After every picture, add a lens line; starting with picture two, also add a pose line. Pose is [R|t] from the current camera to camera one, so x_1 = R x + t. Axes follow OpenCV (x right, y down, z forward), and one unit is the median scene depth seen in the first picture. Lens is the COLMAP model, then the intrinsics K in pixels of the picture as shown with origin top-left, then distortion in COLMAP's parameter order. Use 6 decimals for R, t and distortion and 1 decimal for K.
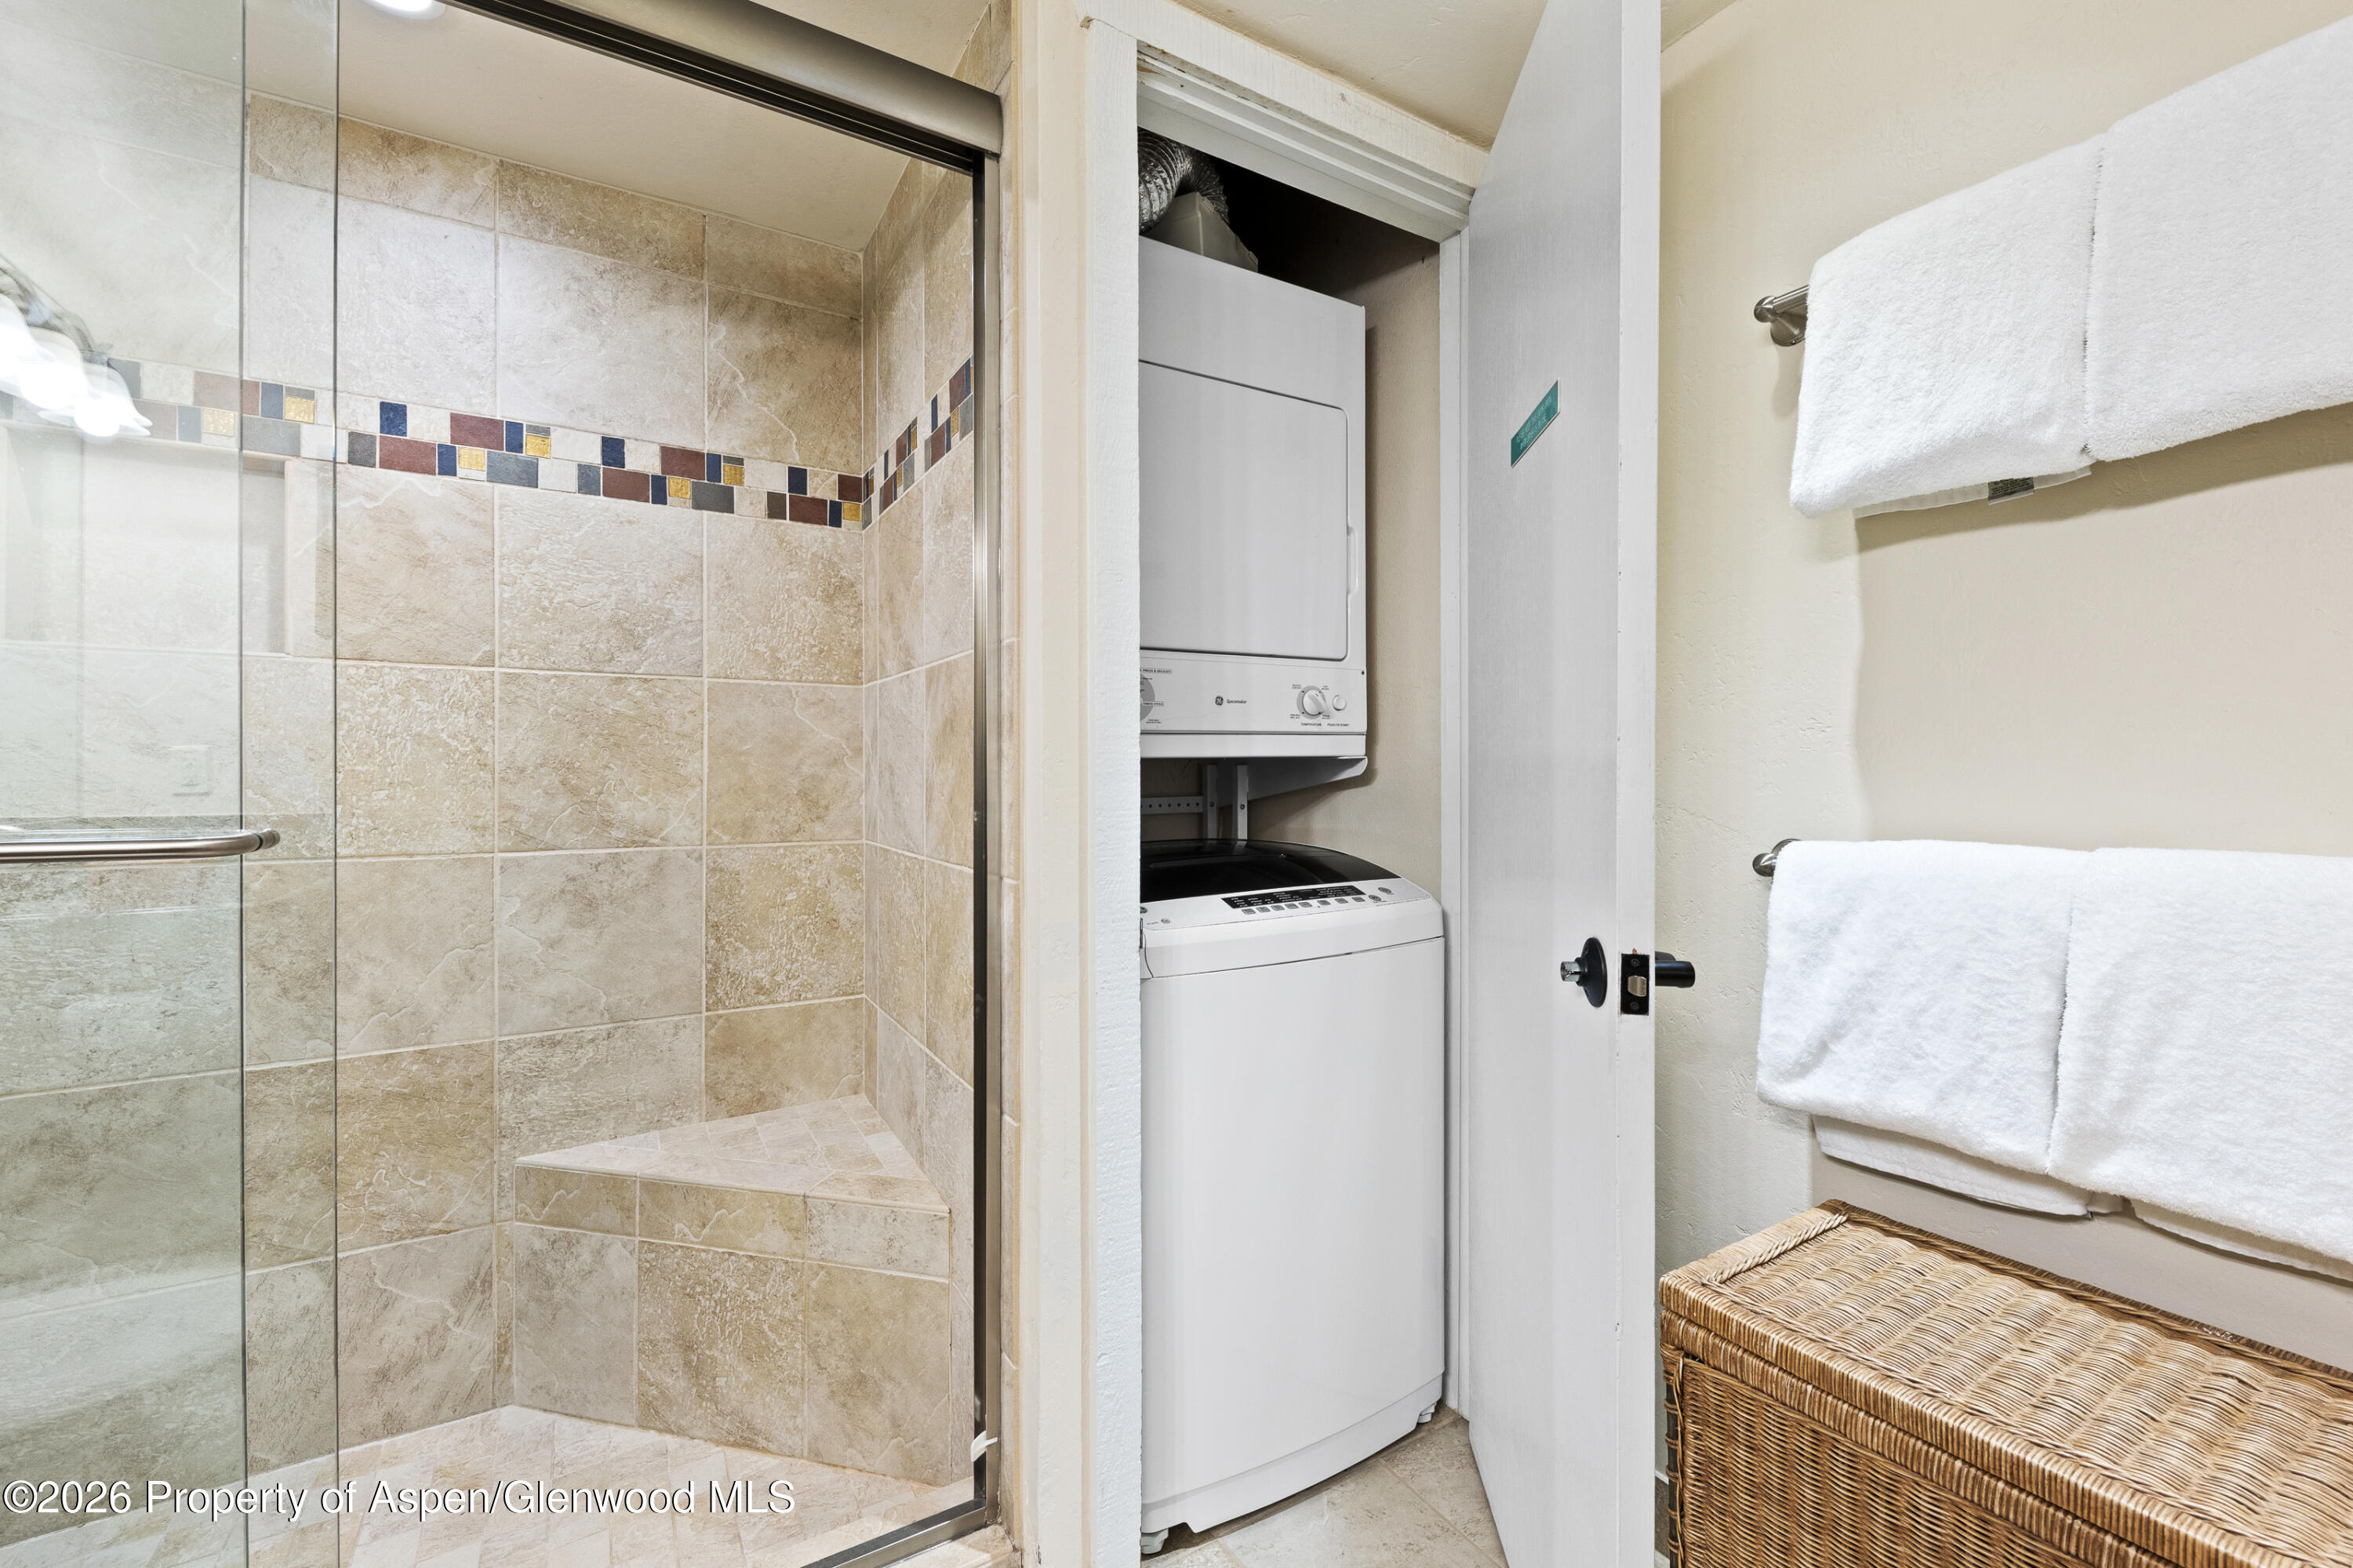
lens RADIAL K [[951.4, 0, 1162.5], [0, 951.4, 774.9], [0, 0, 1]] dist [0.015106, -0.009826]
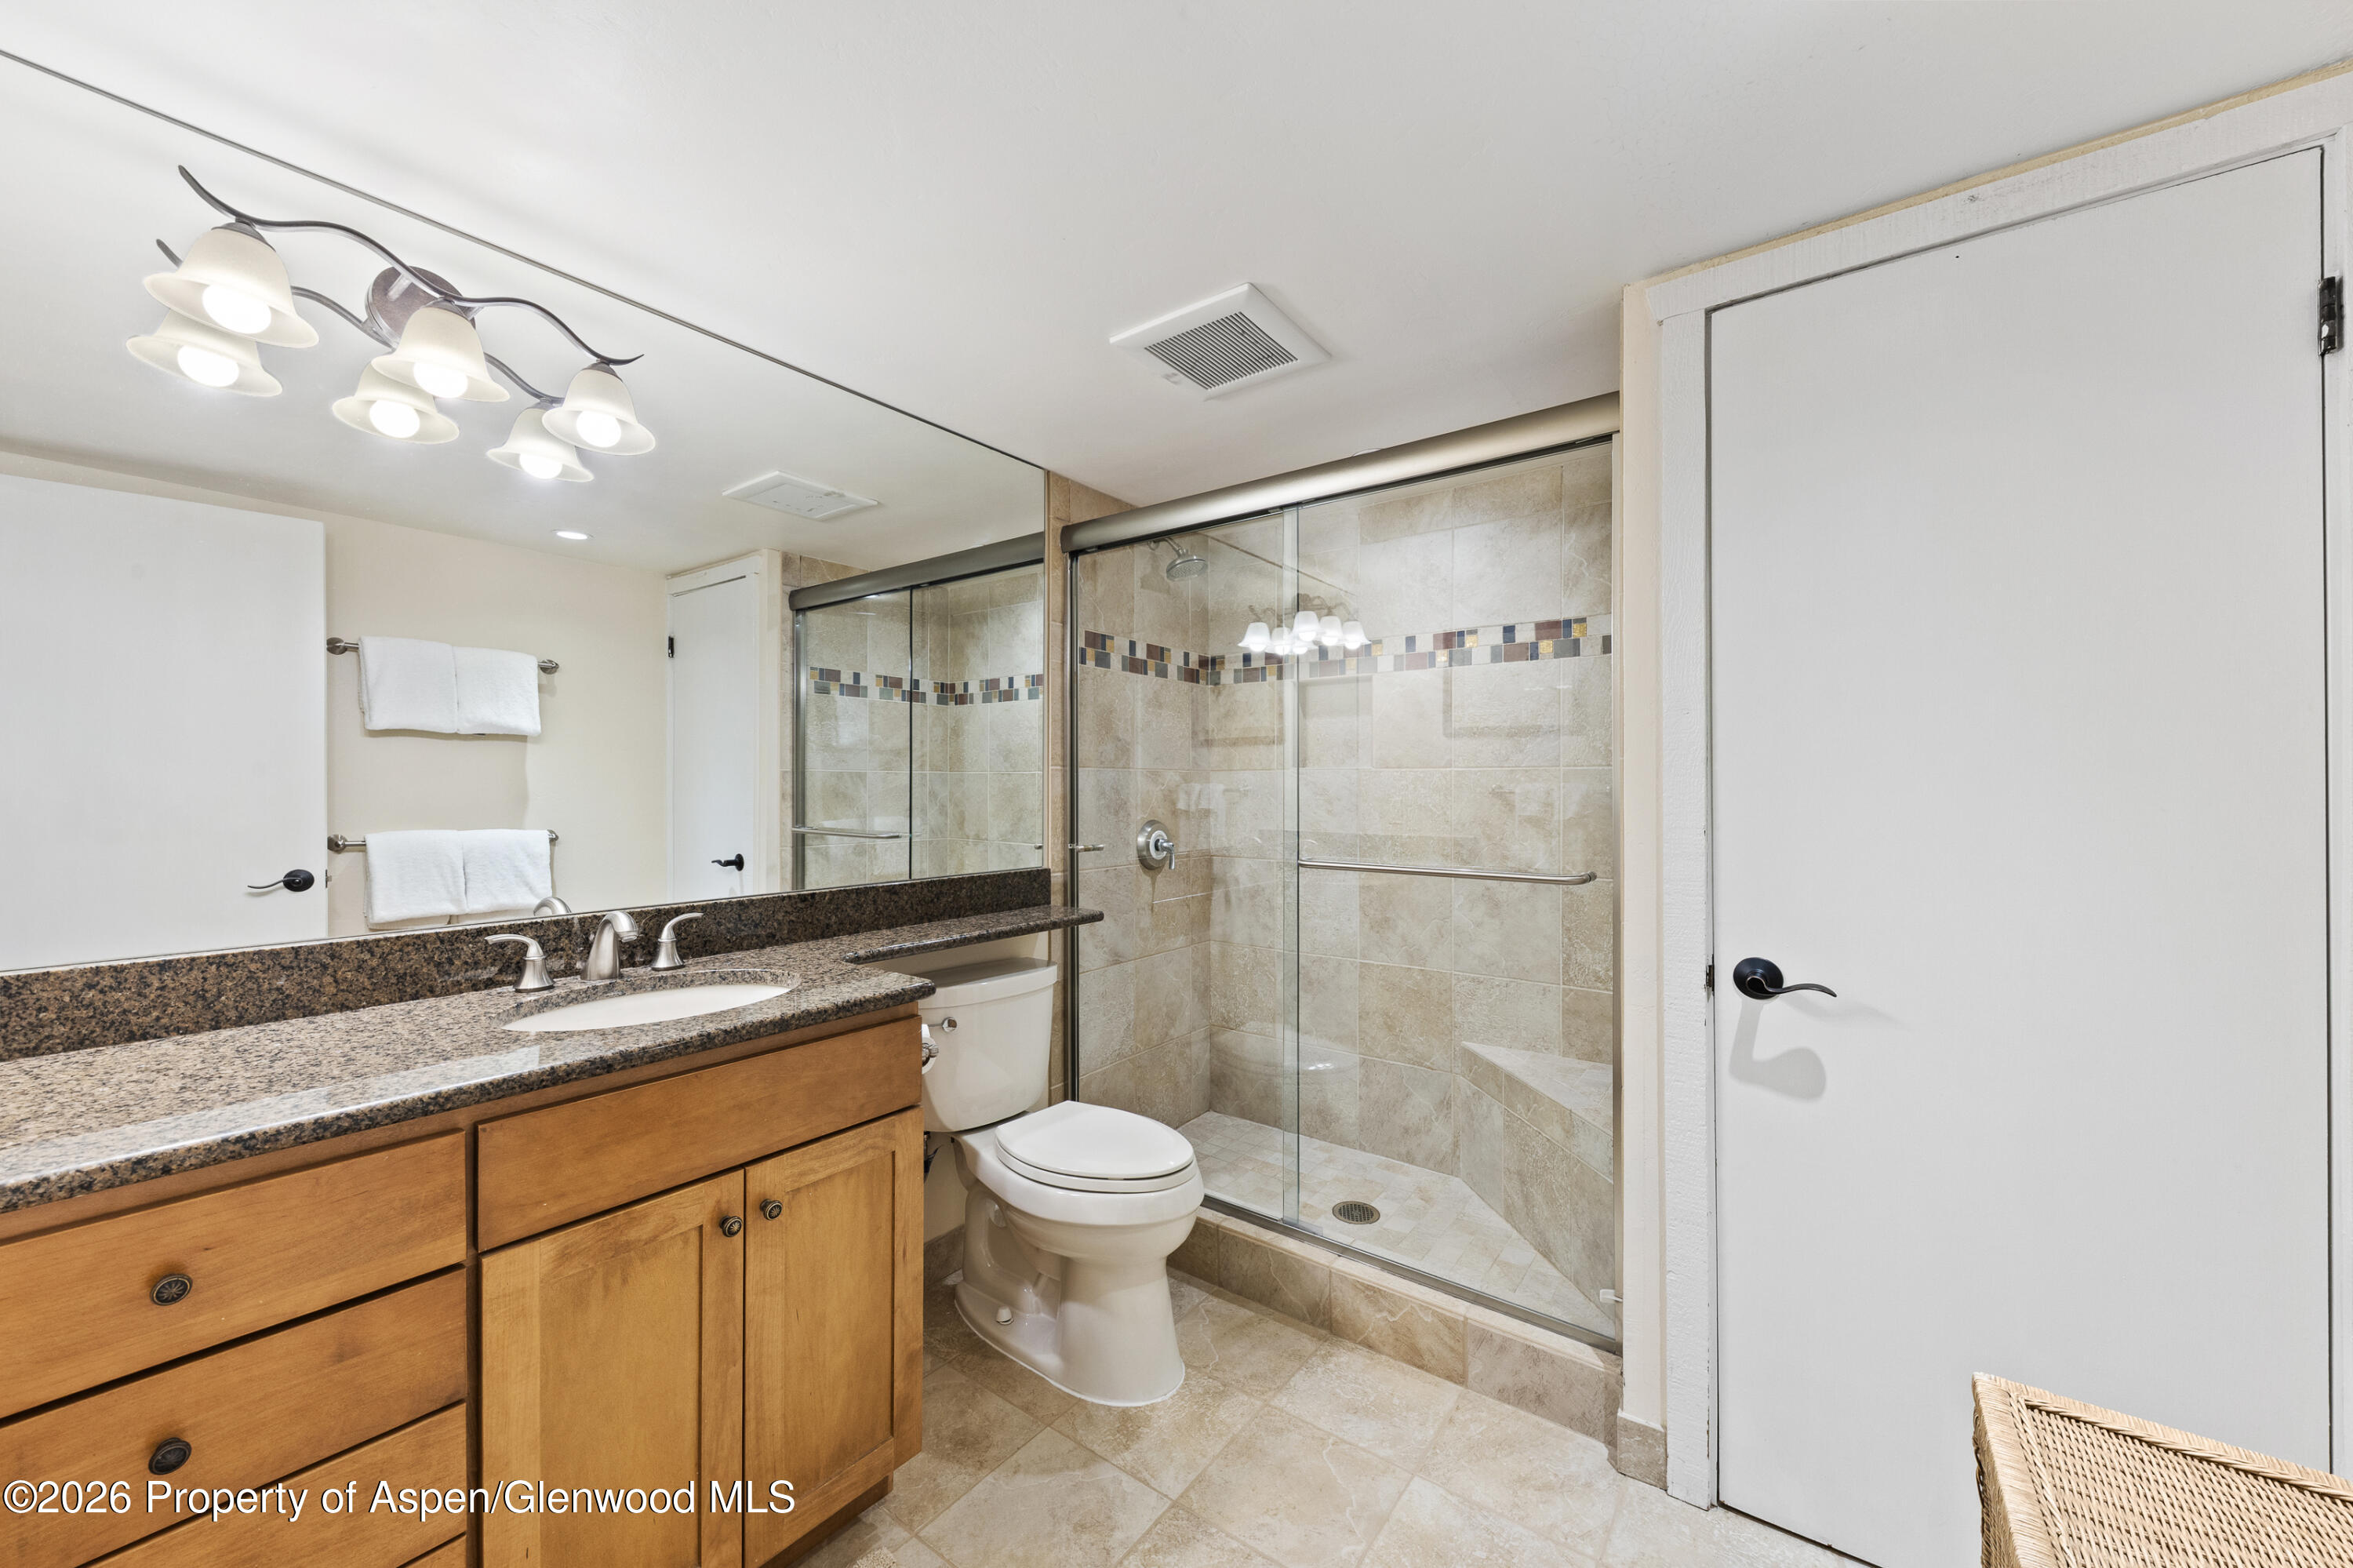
lens RADIAL K [[851.4, 0, 1167.7], [0, 851.4, 776.7], [0, 0, 1]] dist [0.000240, -0.005582]
pose [[0.372907, -0.013473, -0.927771, 0.612947], [0.001593, 0.999902, -0.013880, -0.074884], [0.927867, 0.003698, 0.372893, -0.108988]]
